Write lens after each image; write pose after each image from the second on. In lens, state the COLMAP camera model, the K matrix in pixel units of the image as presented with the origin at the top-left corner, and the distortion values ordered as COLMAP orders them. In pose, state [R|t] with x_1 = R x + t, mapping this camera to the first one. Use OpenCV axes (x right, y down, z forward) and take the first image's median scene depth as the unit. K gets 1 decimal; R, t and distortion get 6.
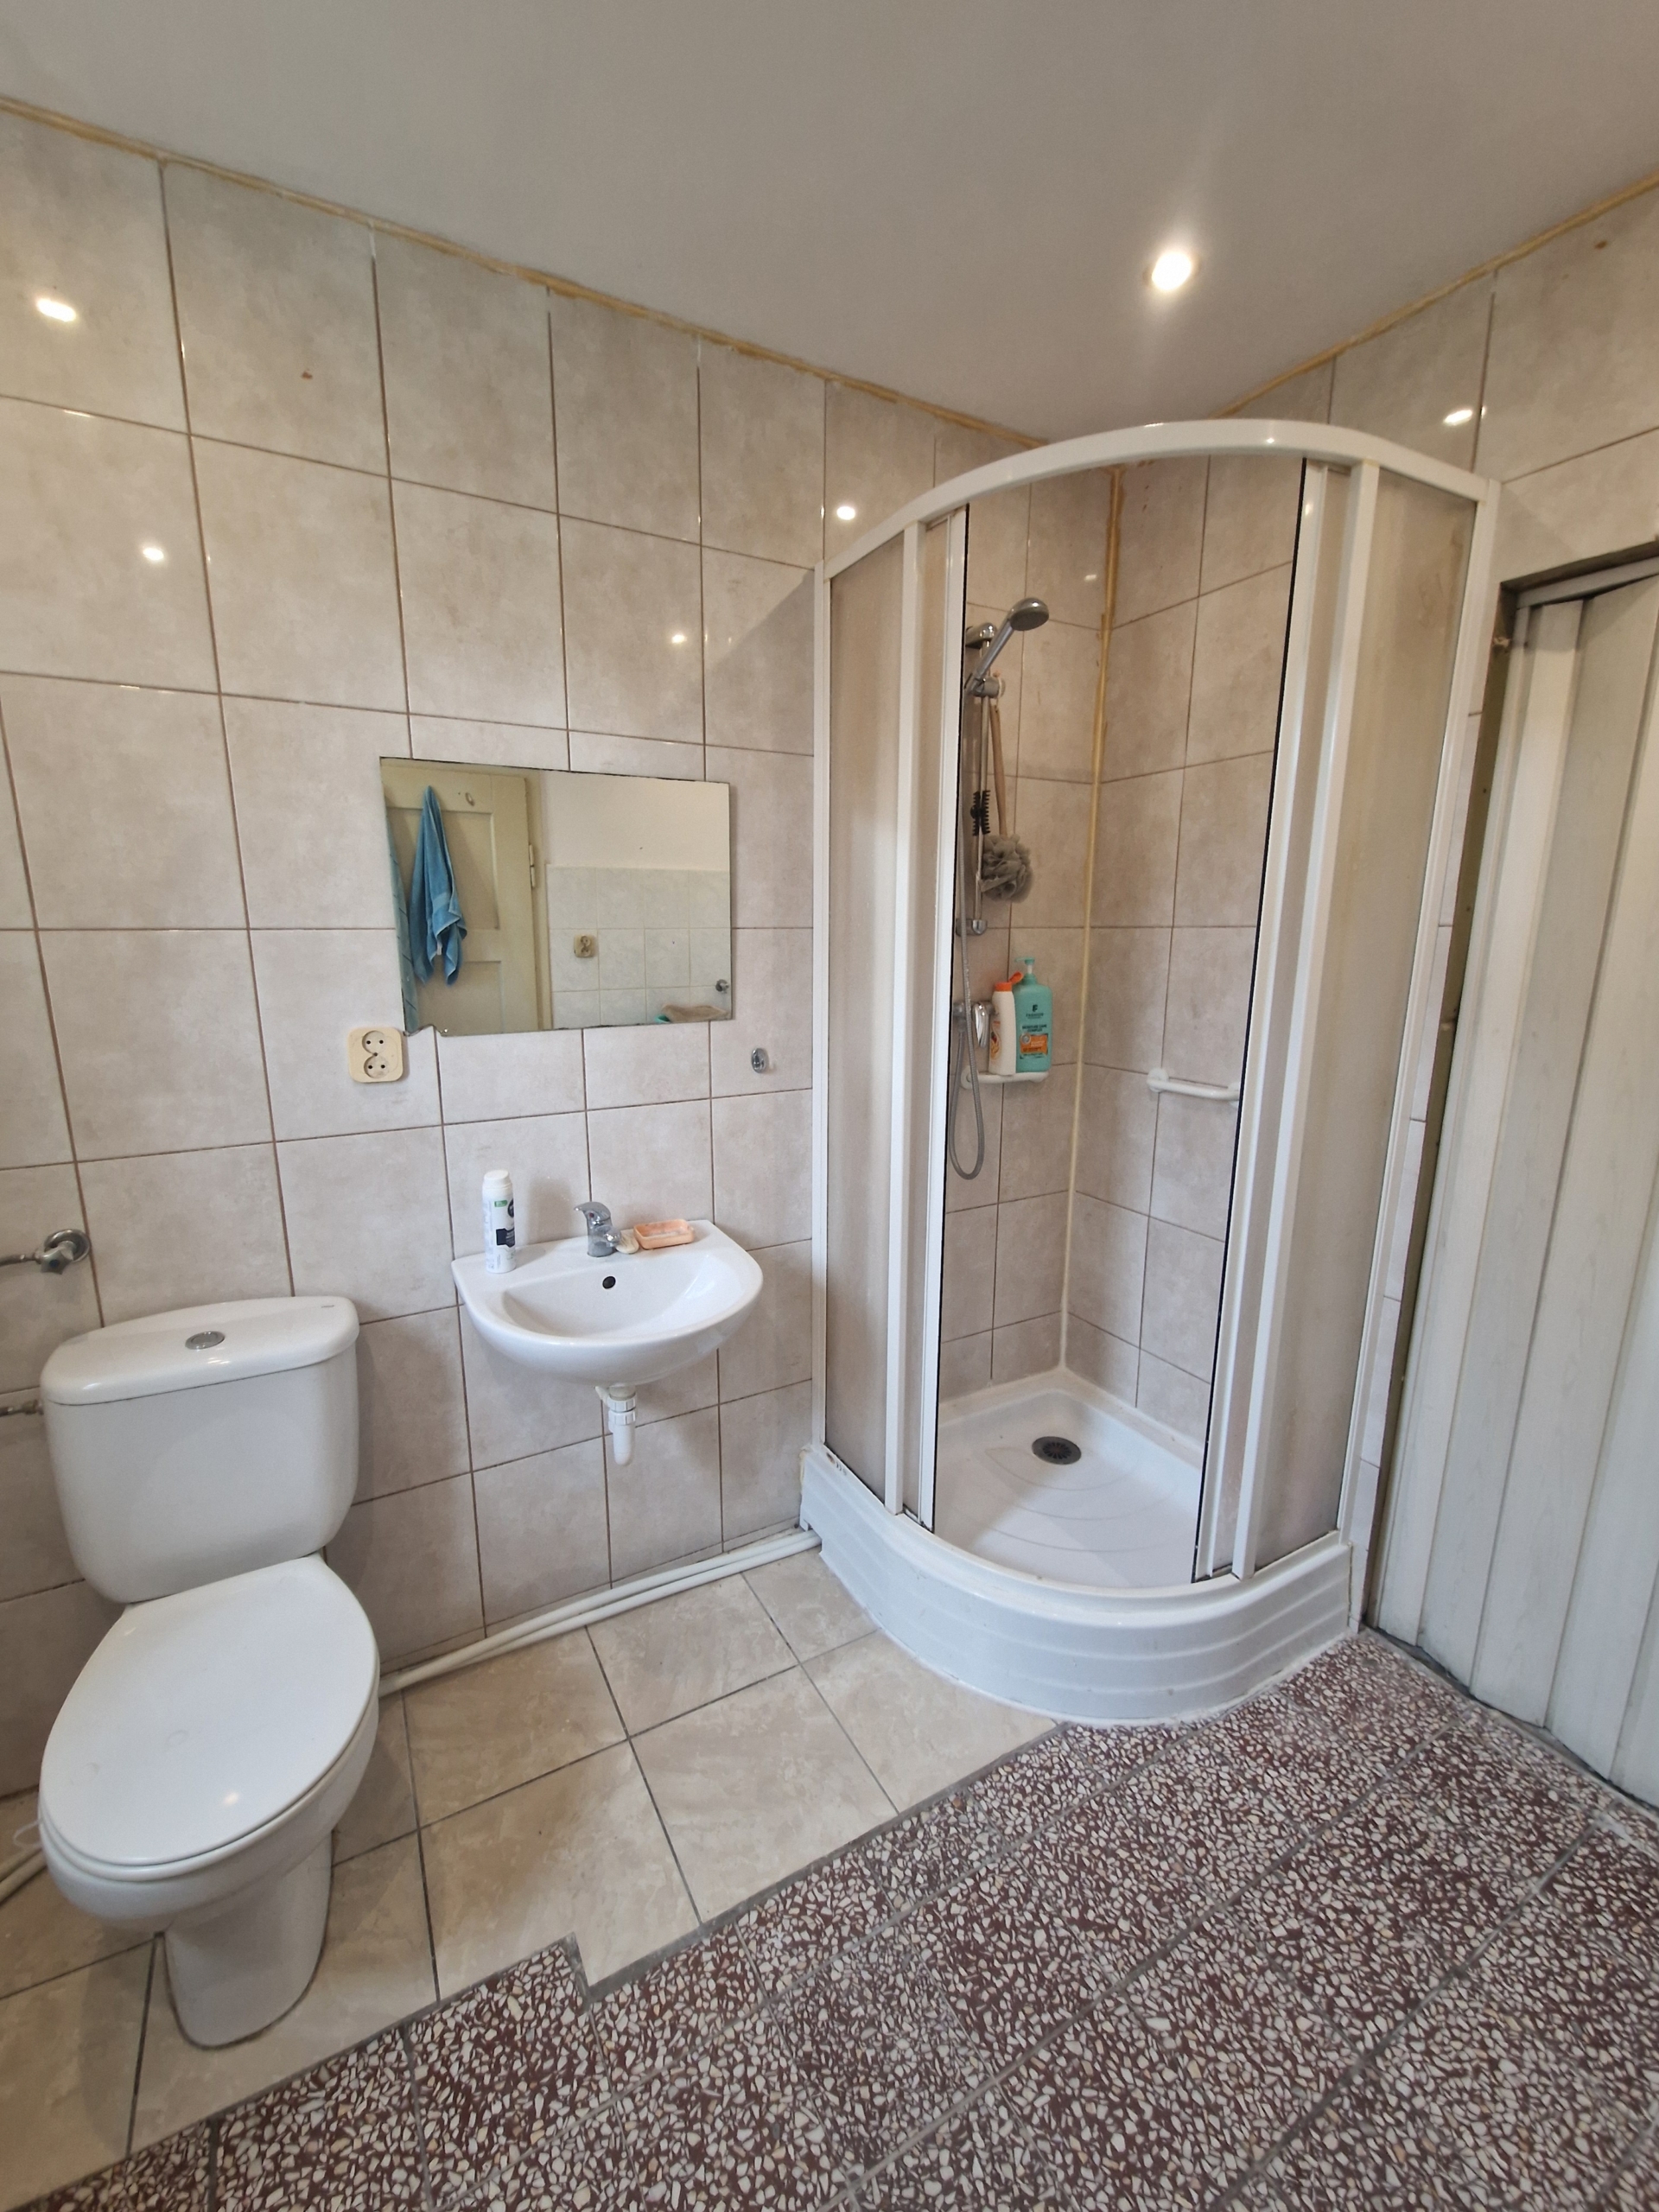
lens RADIAL K [[892.6, 0, 805.5], [0, 892.6, 1107.7], [0, 0, 1]] dist [0.008621, -0.010373]
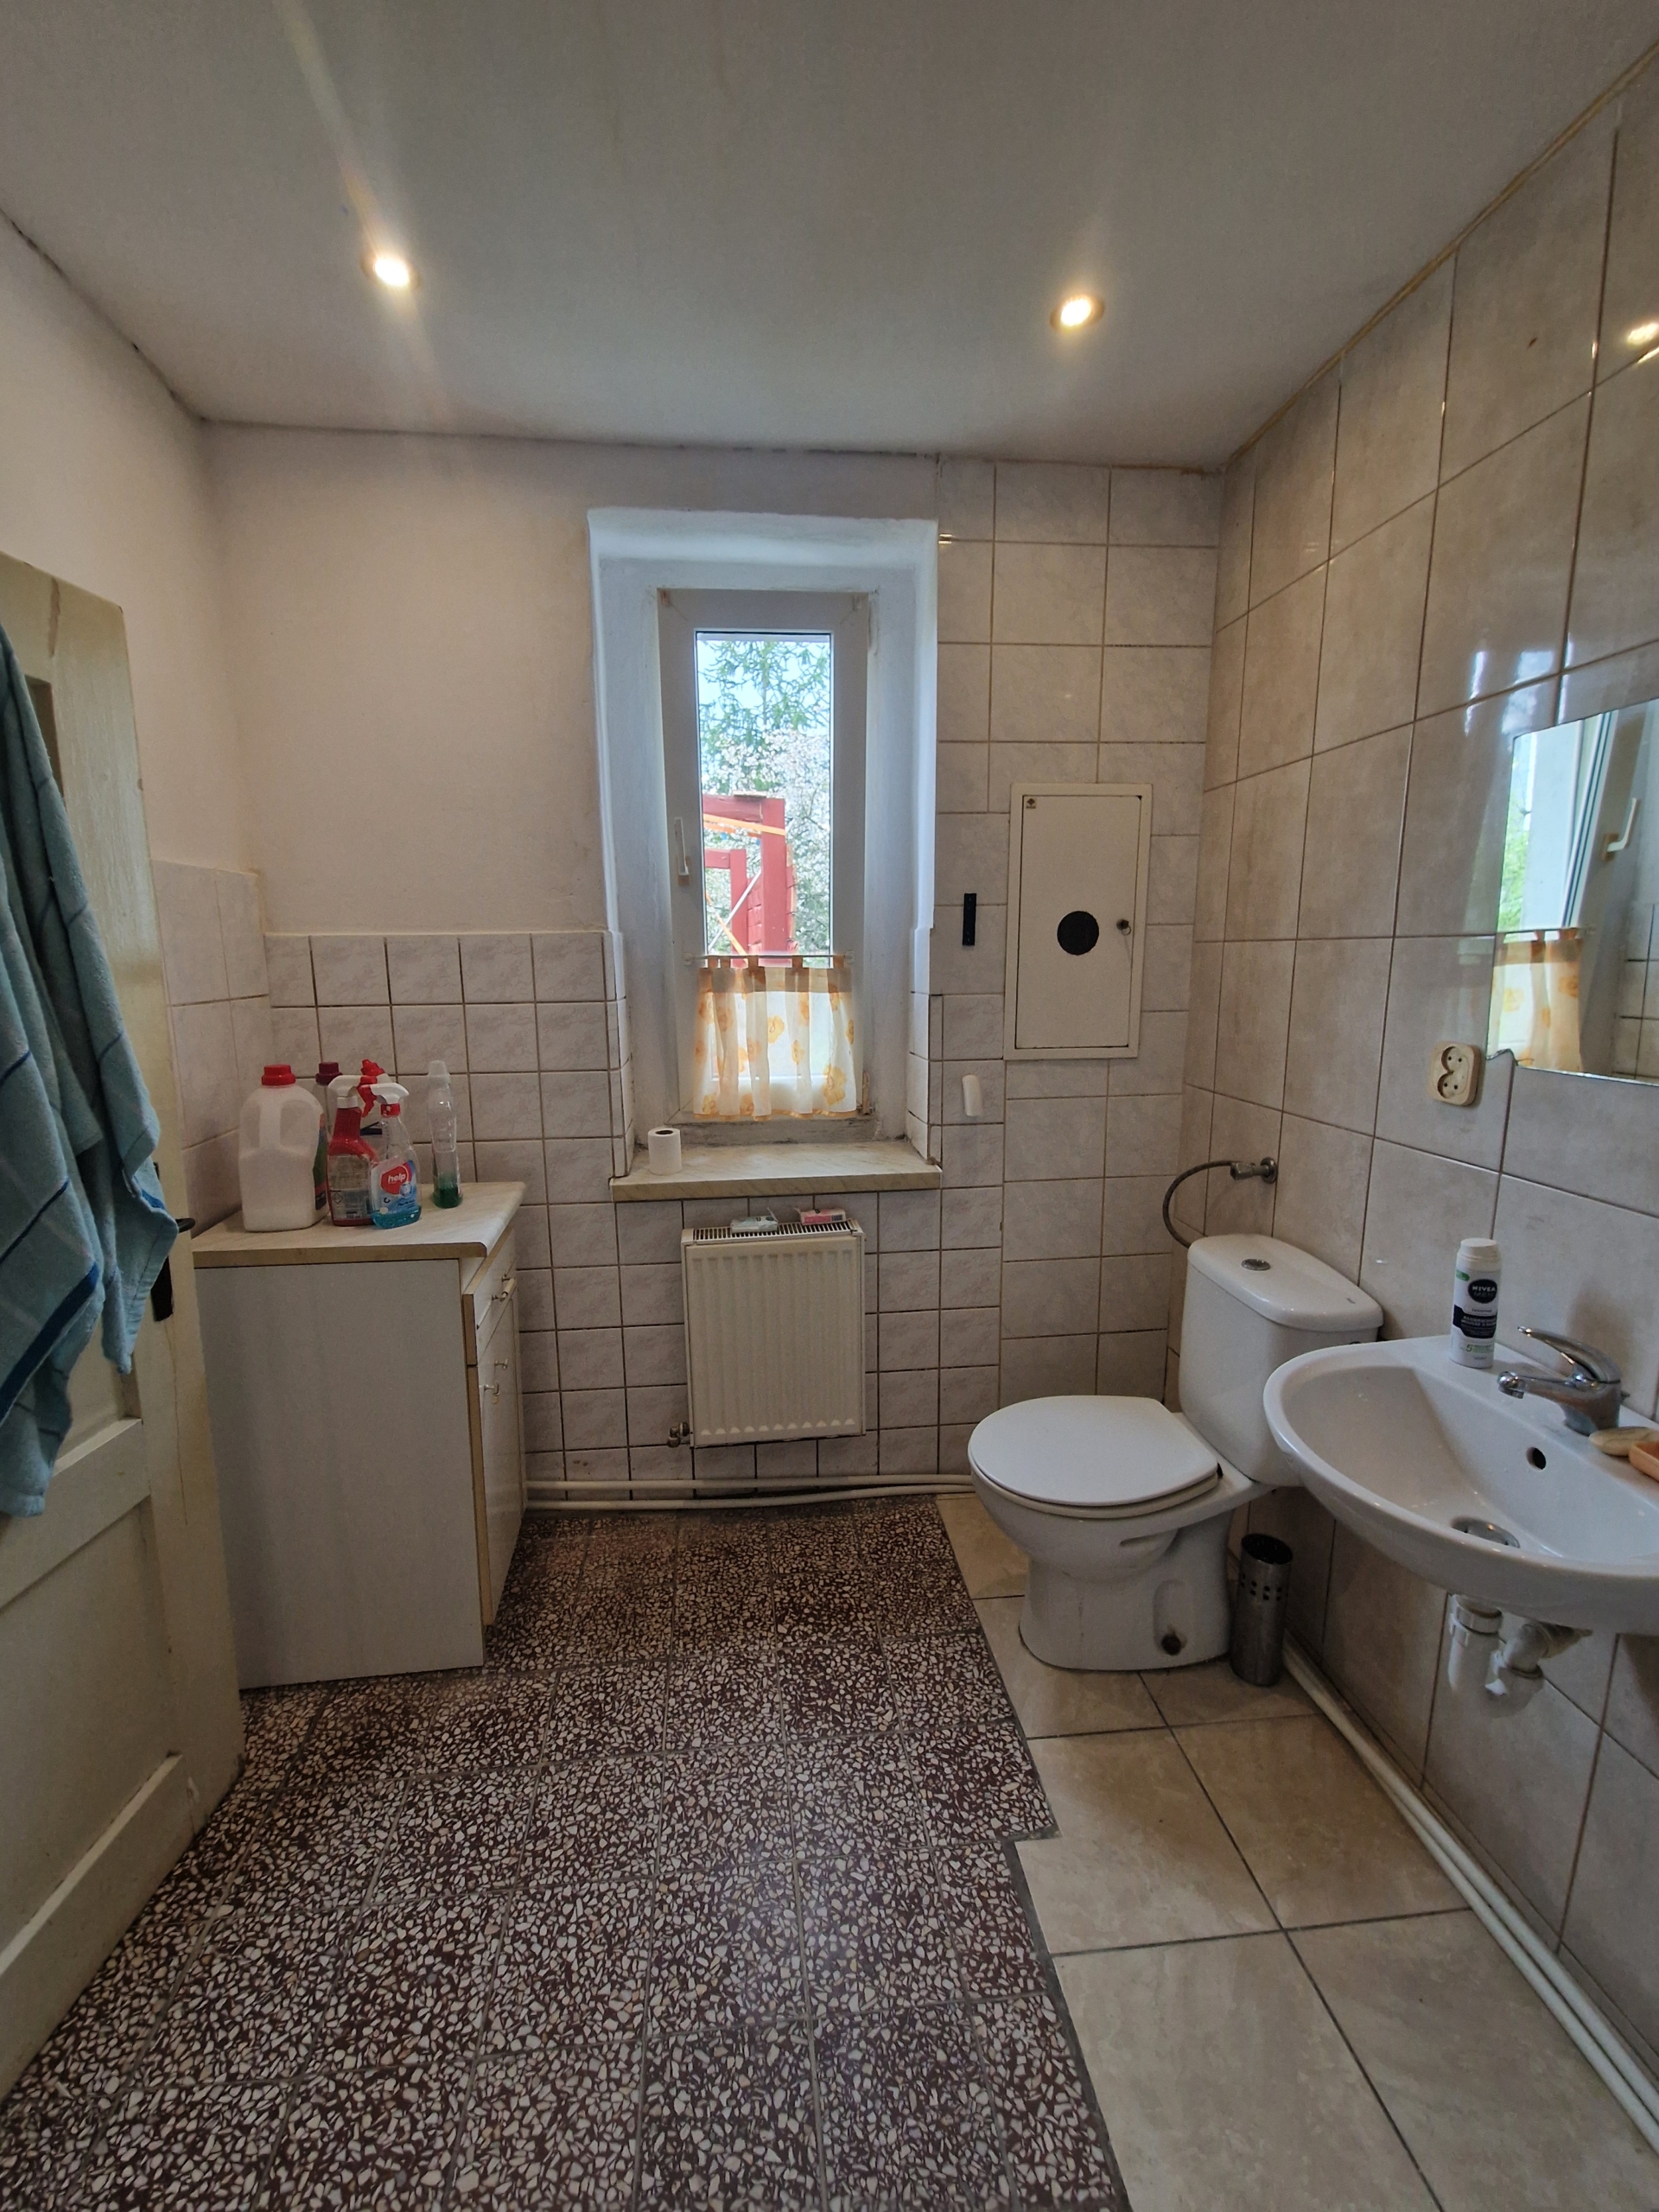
lens RADIAL K [[892.6, 0, 805.5], [0, 892.6, 1107.7], [0, 0, 1]] dist [0.008621, -0.010373]
pose [[-0.410446, 0.160219, -0.897699, 0.786032], [-0.172887, 0.952916, 0.249122, -0.177451], [0.895346, 0.257451, -0.363420, 0.959048]]
